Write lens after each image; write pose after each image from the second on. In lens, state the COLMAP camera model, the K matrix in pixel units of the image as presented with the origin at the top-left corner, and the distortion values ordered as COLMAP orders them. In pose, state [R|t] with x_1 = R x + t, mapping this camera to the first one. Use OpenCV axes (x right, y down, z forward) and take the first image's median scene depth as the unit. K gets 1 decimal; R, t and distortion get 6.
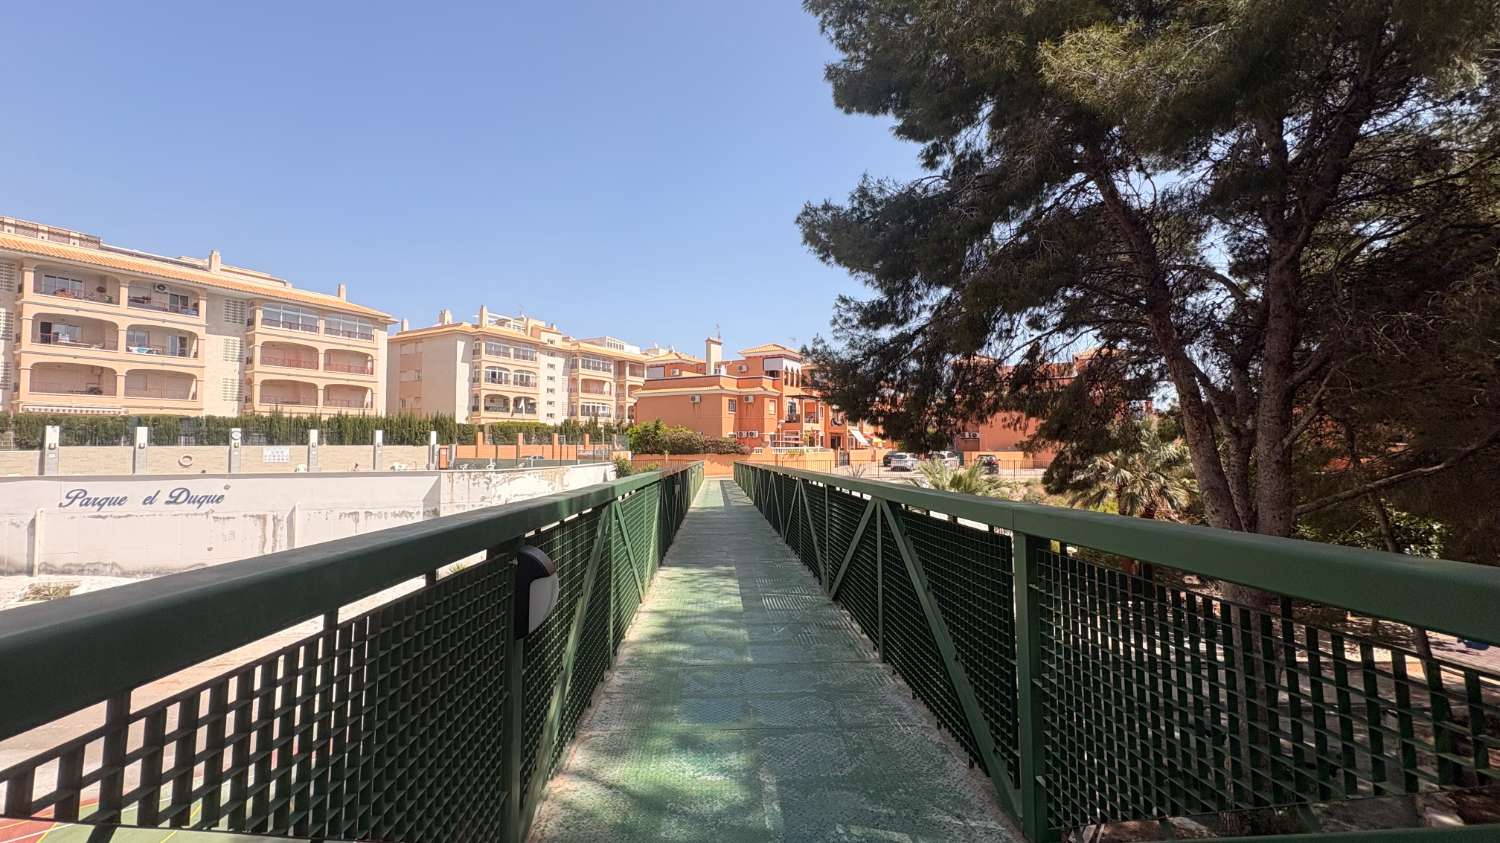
lens RADIAL K [[595.1, 0, 751.6], [0, 595.1, 416.9], [0, 0, 1]] dist [0.002663, -0.000191]
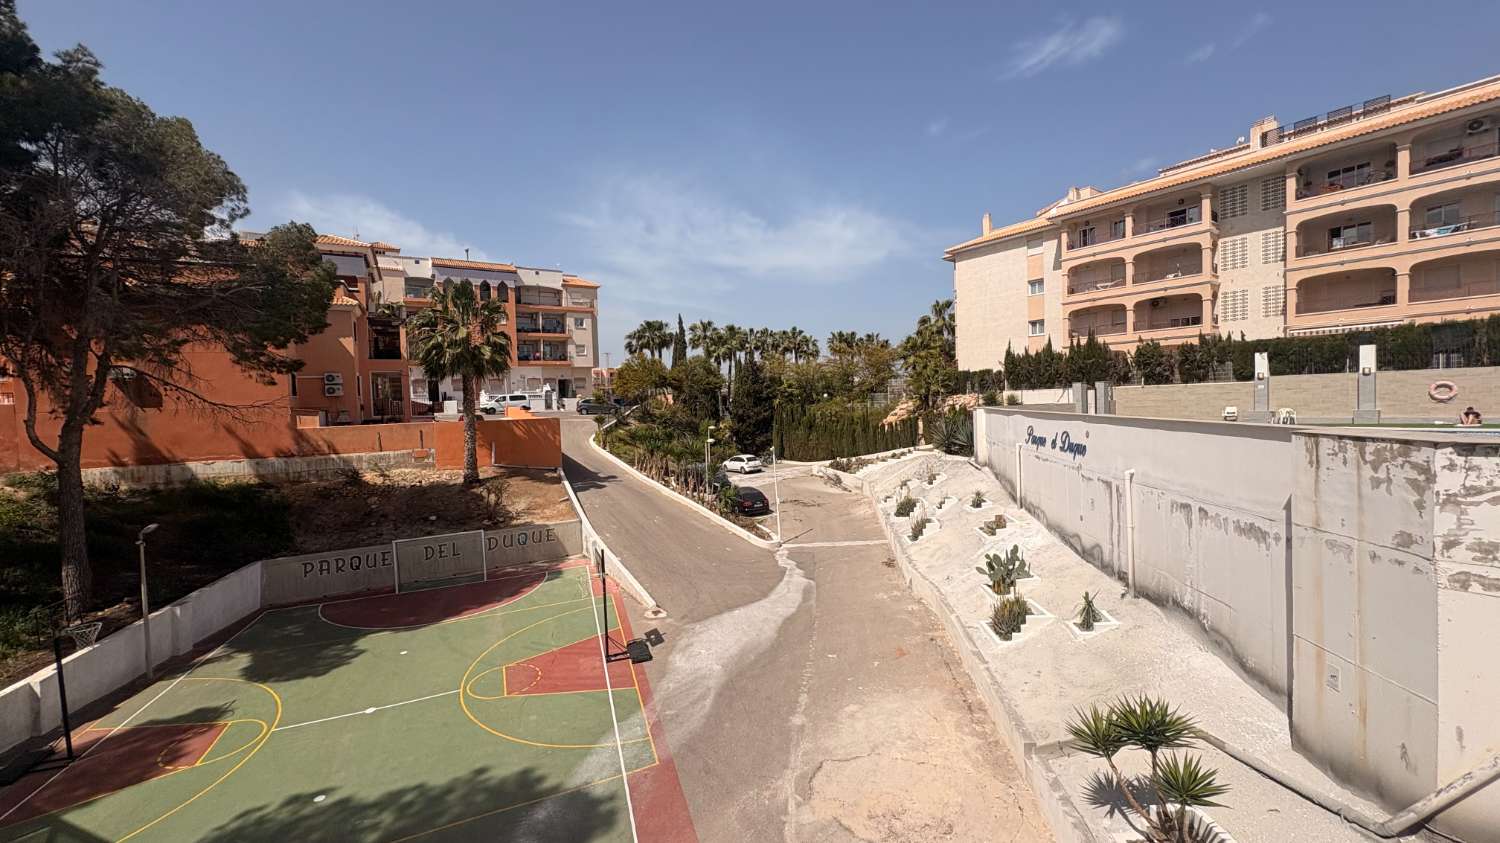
lens RADIAL K [[595.1, 0, 751.6], [0, 595.1, 416.9], [0, 0, 1]] dist [0.002663, -0.000191]
pose [[-0.647219, 0.067032, -0.759351, 0.058360], [0.091617, 0.995746, 0.009812, 0.029286], [0.756778, -0.063219, -0.650607, 0.973846]]
